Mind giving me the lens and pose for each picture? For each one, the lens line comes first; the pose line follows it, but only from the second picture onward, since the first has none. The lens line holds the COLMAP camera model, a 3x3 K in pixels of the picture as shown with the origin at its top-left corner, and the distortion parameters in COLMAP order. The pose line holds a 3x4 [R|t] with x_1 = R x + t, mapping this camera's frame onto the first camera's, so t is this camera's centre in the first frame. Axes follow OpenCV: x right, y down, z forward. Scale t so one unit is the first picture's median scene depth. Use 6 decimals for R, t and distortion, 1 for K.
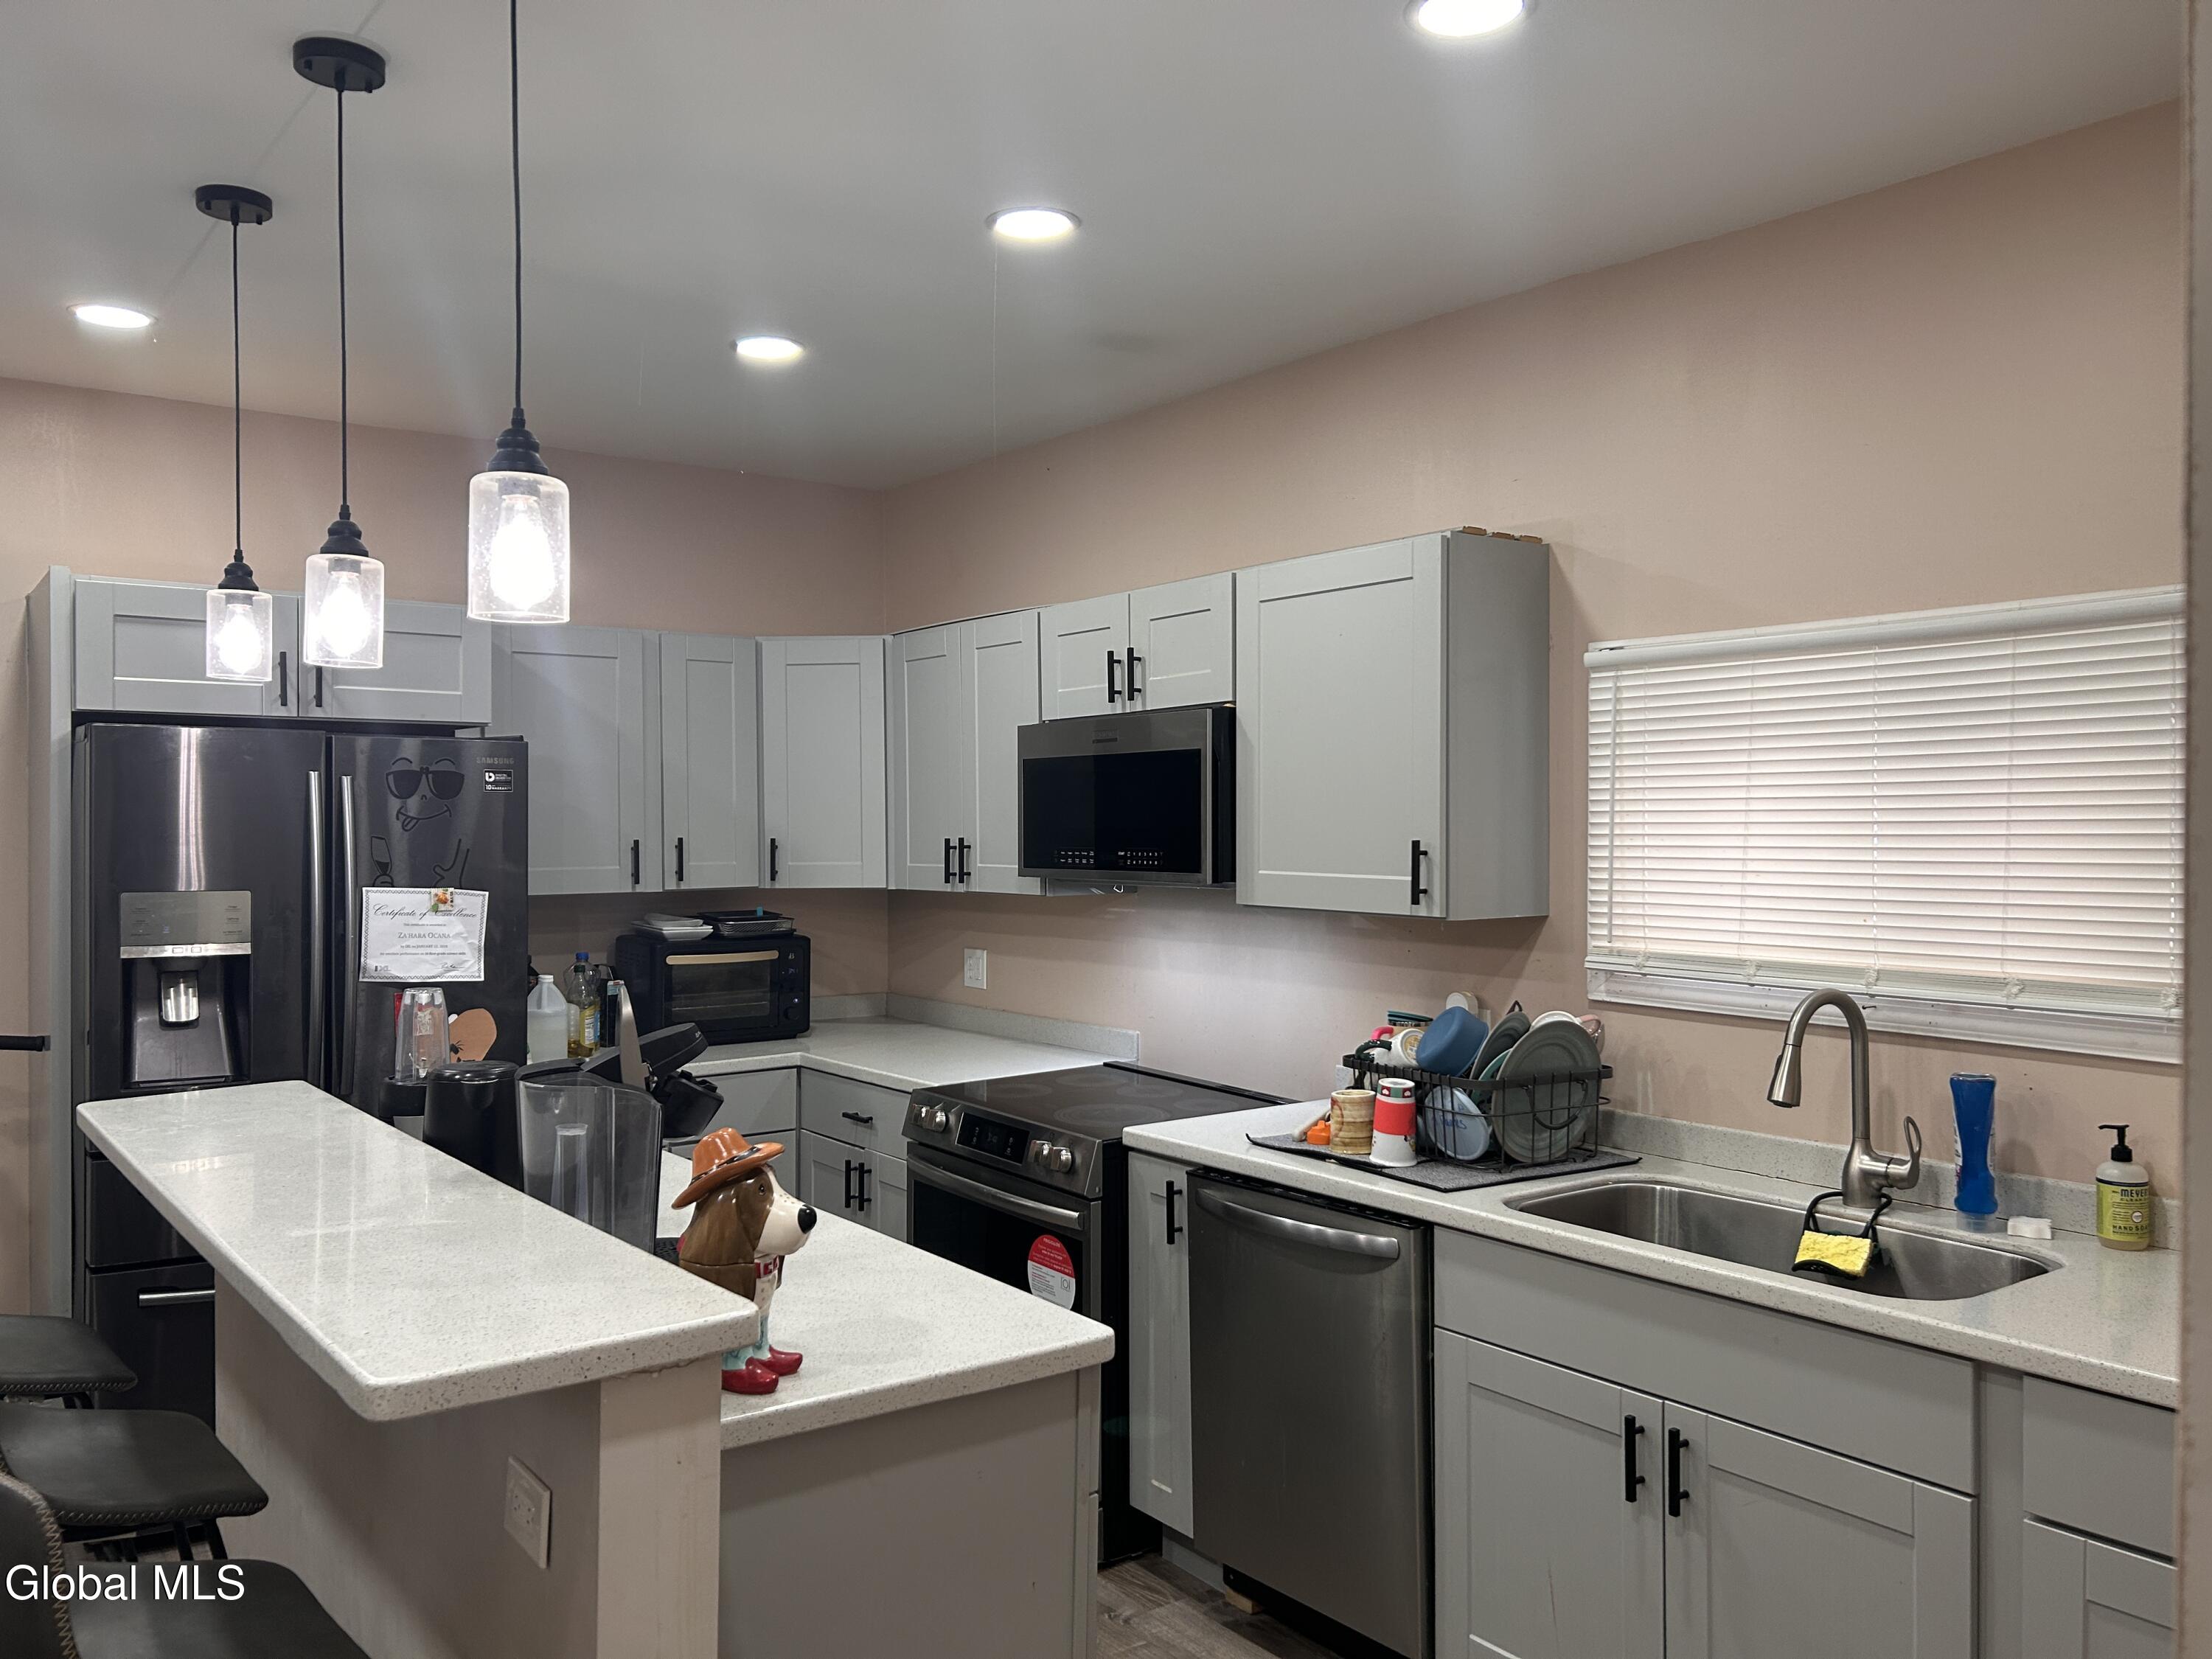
lens RADIAL K [[1661.6, 0, 1089.8], [0, 1661.6, 841.6], [0, 0, 1]] dist [0.051036, -0.053224]
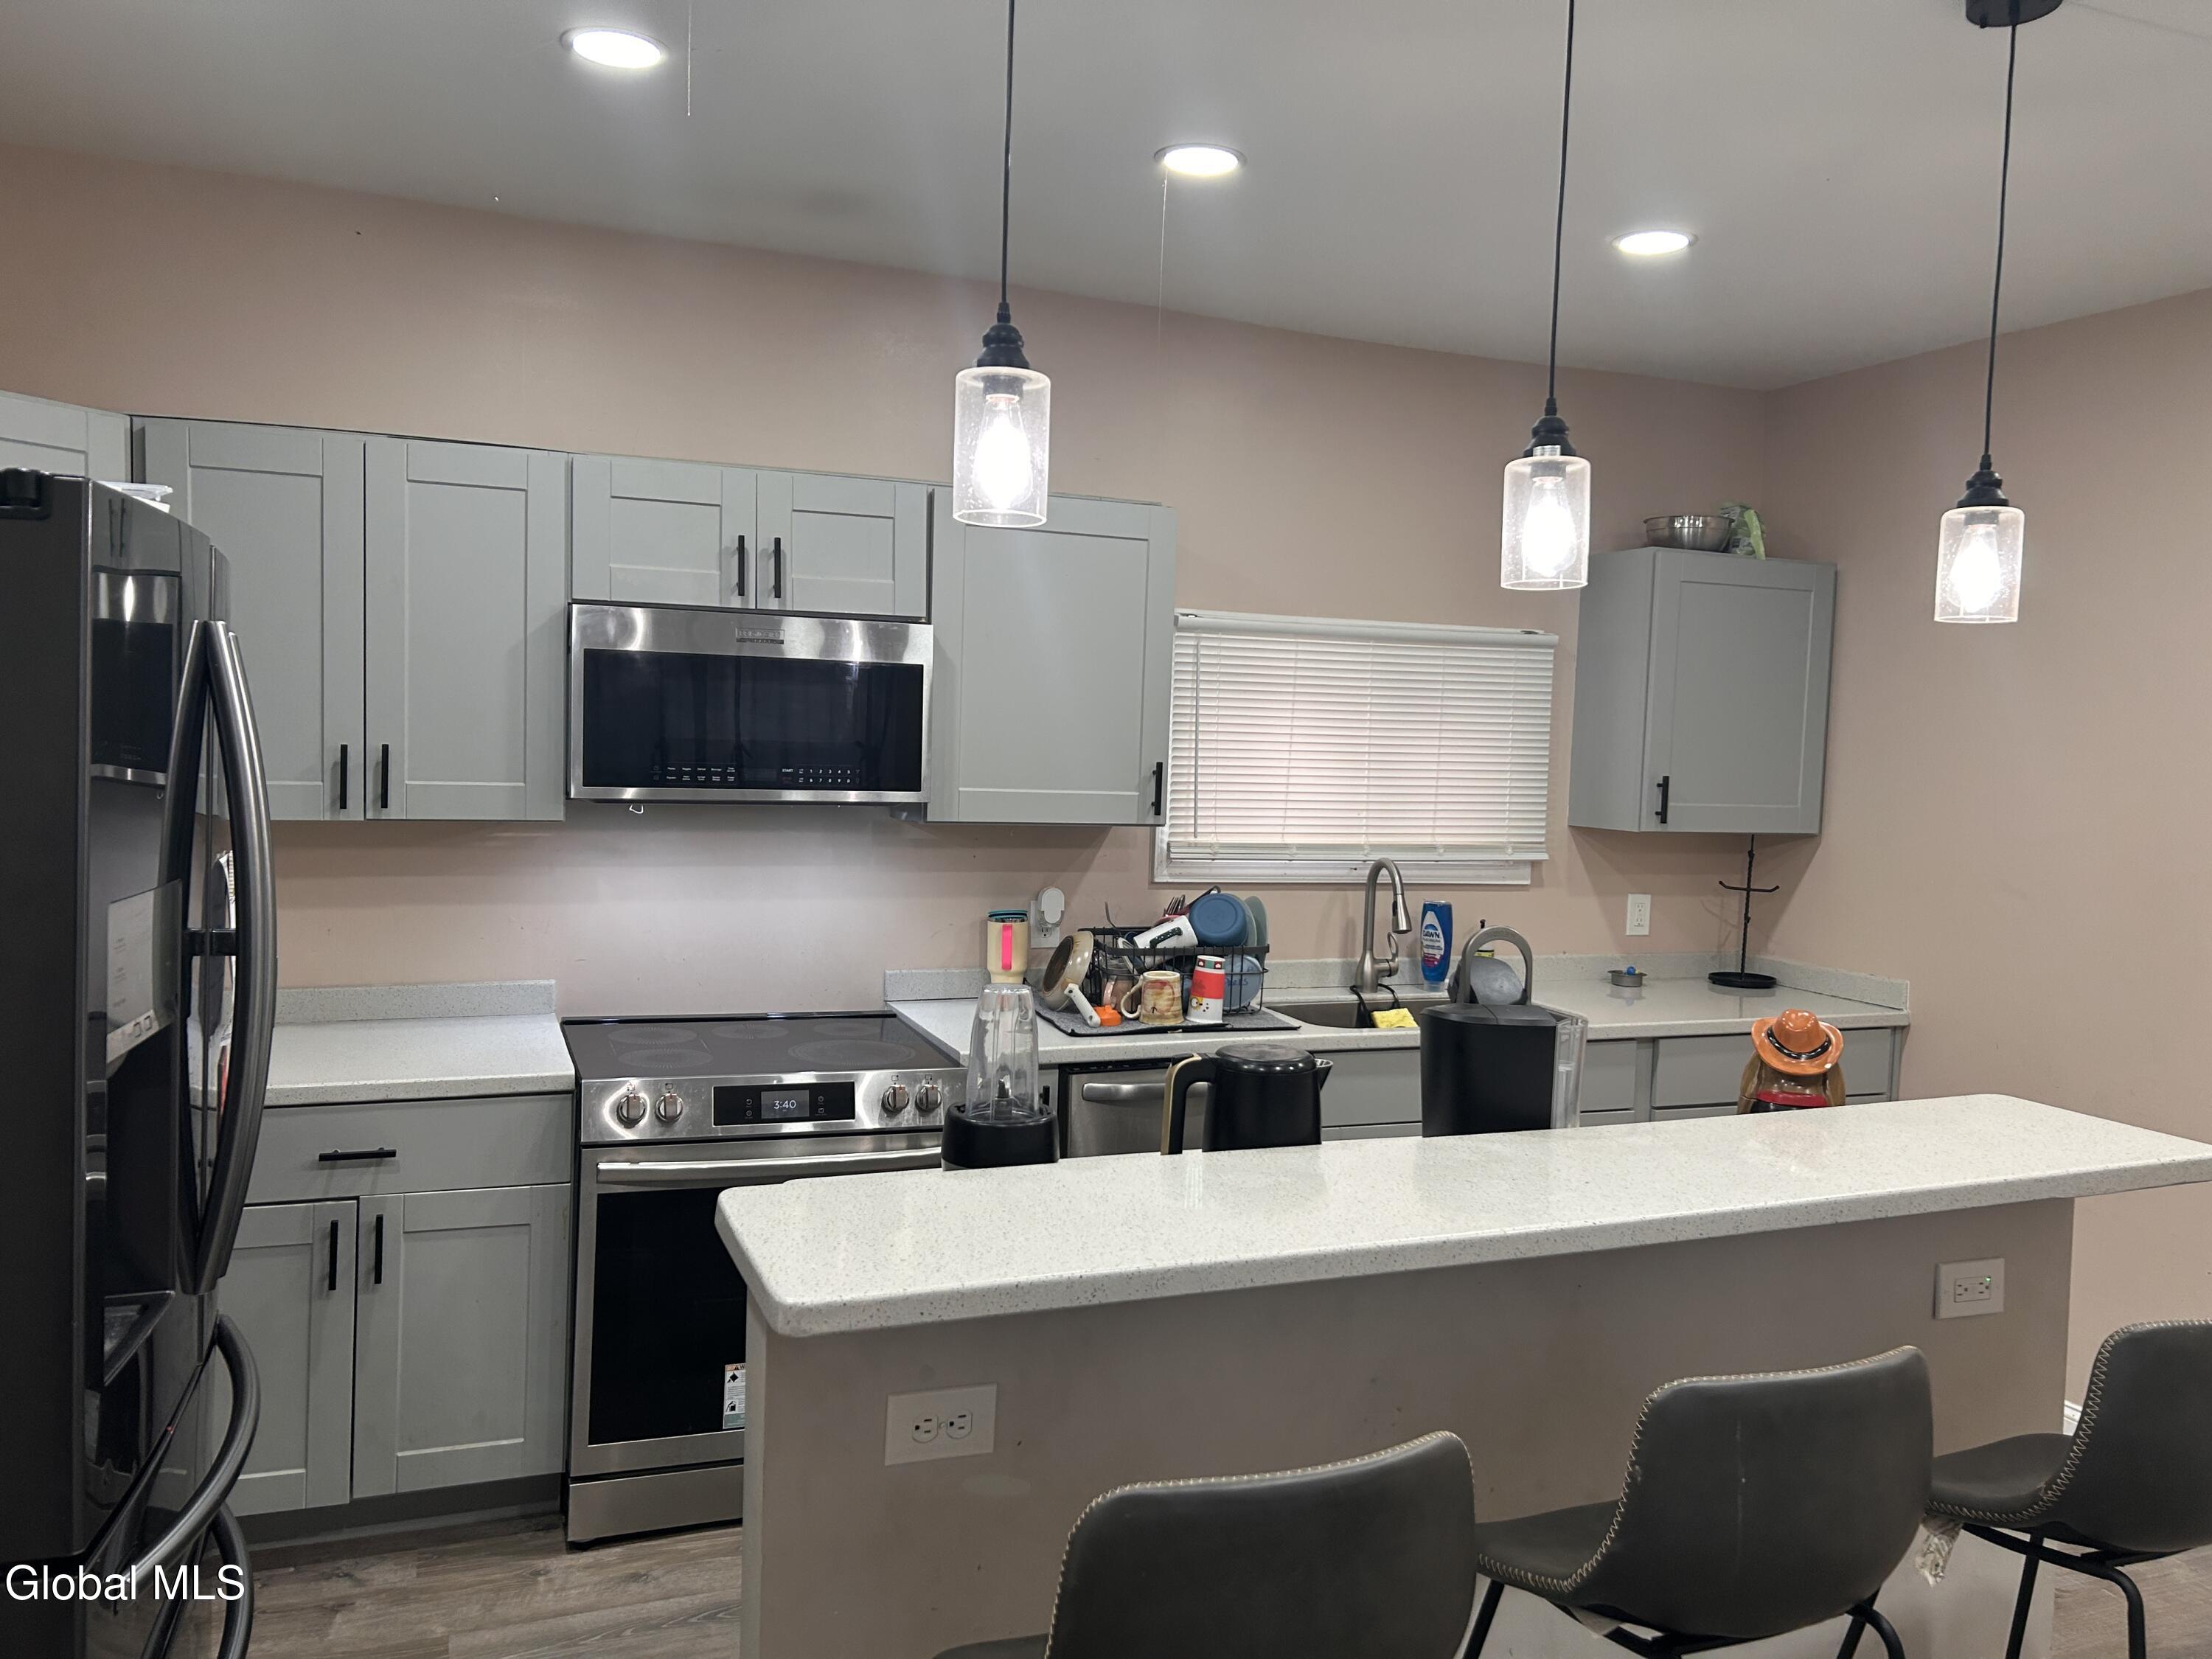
lens RADIAL K [[1661.6, 0, 1104.7], [0, 1661.6, 819.8], [0, 0, 1]] dist [0.051036, -0.053224]
pose [[0.262399, -0.041617, 0.964062, -0.957115], [-0.022567, 0.998532, 0.049247, -0.016920], [-0.964696, -0.034679, 0.261074, 0.701958]]
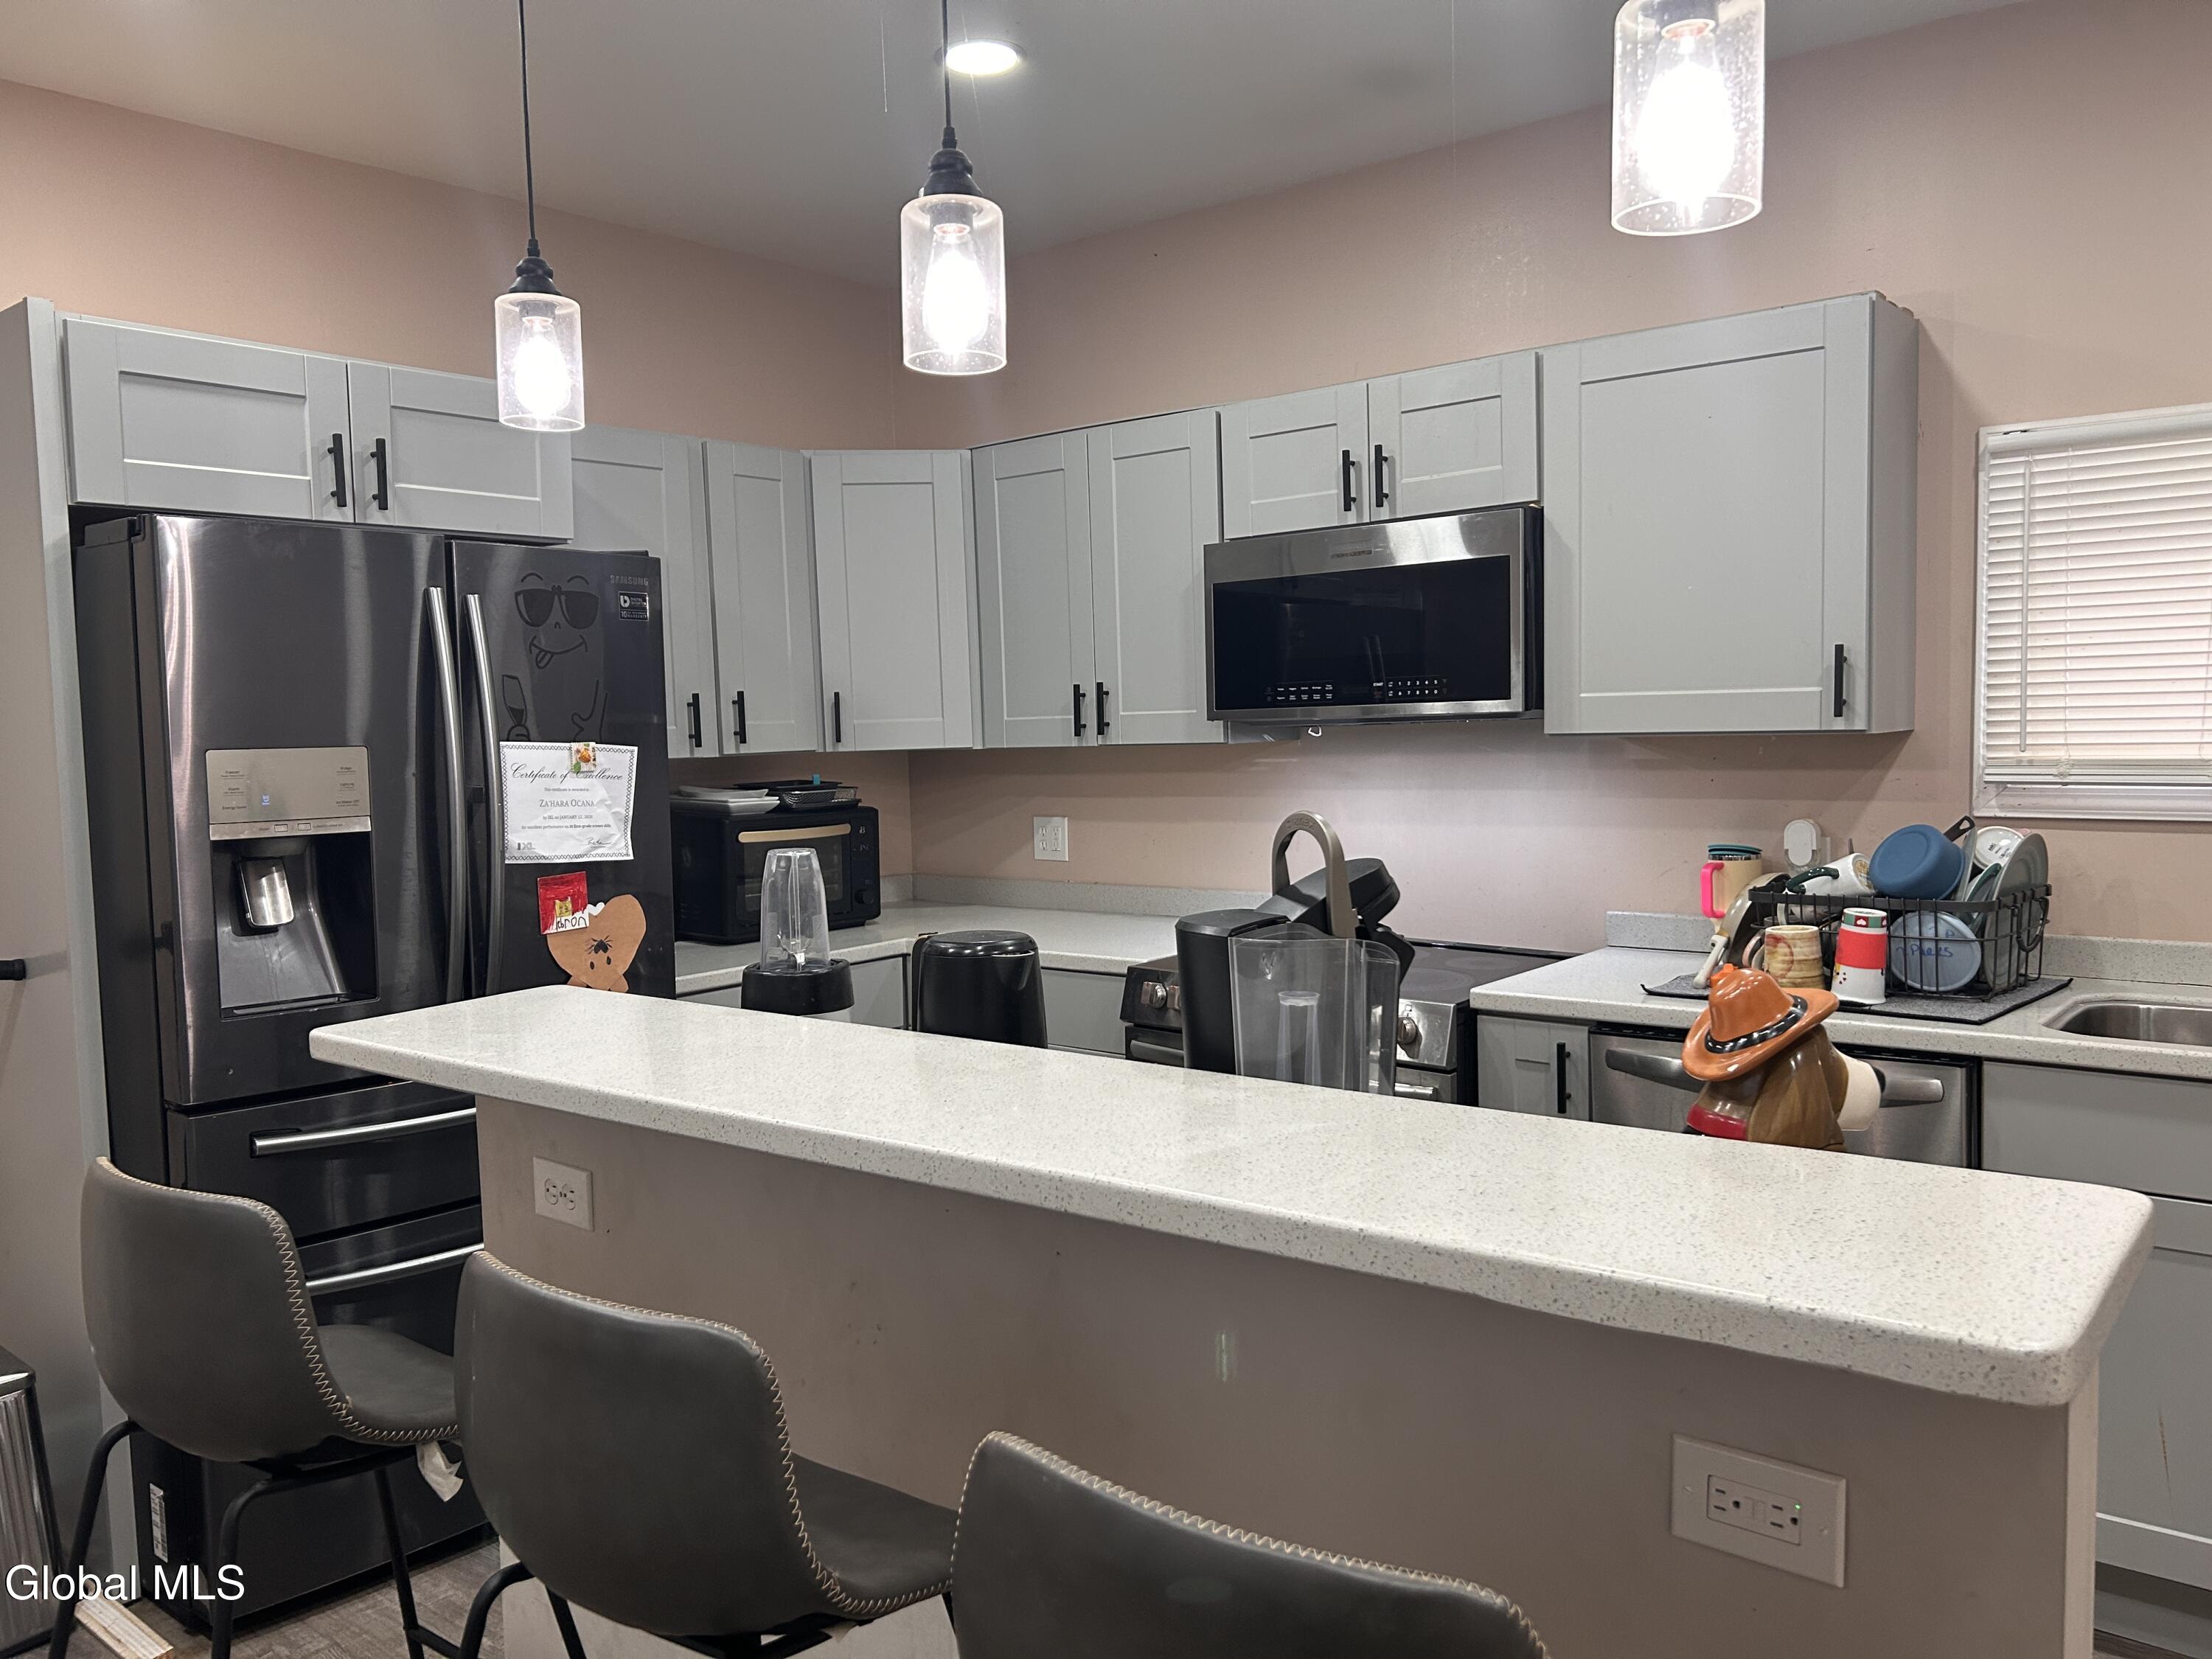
lens RADIAL K [[1661.6, 0, 1099.3], [0, 1661.6, 833.6], [0, 0, 1]] dist [0.051036, -0.053224]
pose [[0.969827, -0.040016, 0.240489, -0.398840], [0.026966, 0.997992, 0.057315, 0.037333], [-0.242299, -0.049101, 0.968958, 0.212806]]
